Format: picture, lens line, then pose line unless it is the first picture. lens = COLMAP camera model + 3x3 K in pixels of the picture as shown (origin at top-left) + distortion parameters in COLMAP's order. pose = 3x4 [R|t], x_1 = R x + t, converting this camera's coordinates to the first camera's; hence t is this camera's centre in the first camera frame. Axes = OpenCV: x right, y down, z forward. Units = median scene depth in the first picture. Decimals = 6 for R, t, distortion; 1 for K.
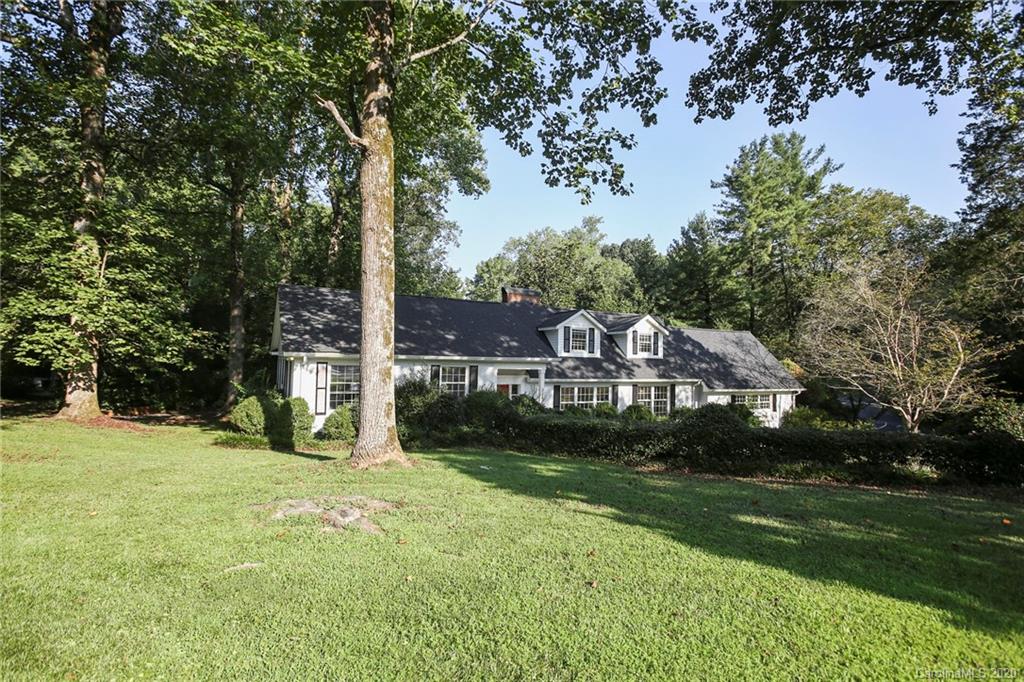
lens RADIAL K [[470.5, 0, 510.3], [0, 470.5, 341.1], [0, 0, 1]] dist [-0.008498, 0.002687]
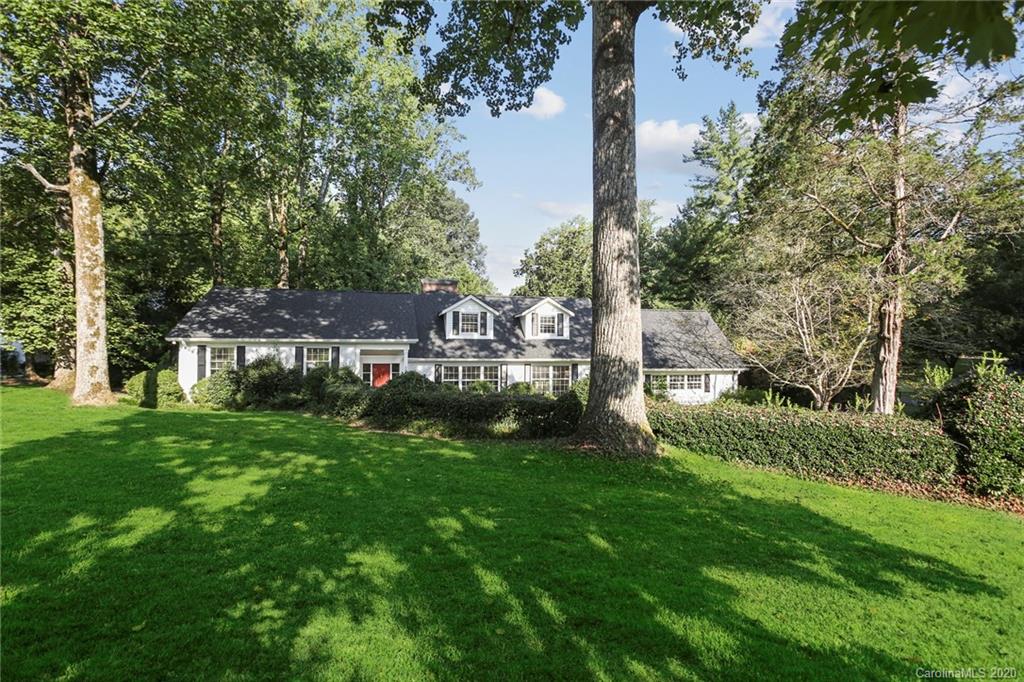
lens RADIAL K [[470.5, 0, 519.6], [0, 470.5, 346.2], [0, 0, 1]] dist [-0.008498, 0.002687]
pose [[0.970444, -0.020298, -0.240471, 0.525900], [0.027248, 0.999300, 0.025614, 0.026631], [0.239783, -0.031409, 0.970318, -0.033730]]
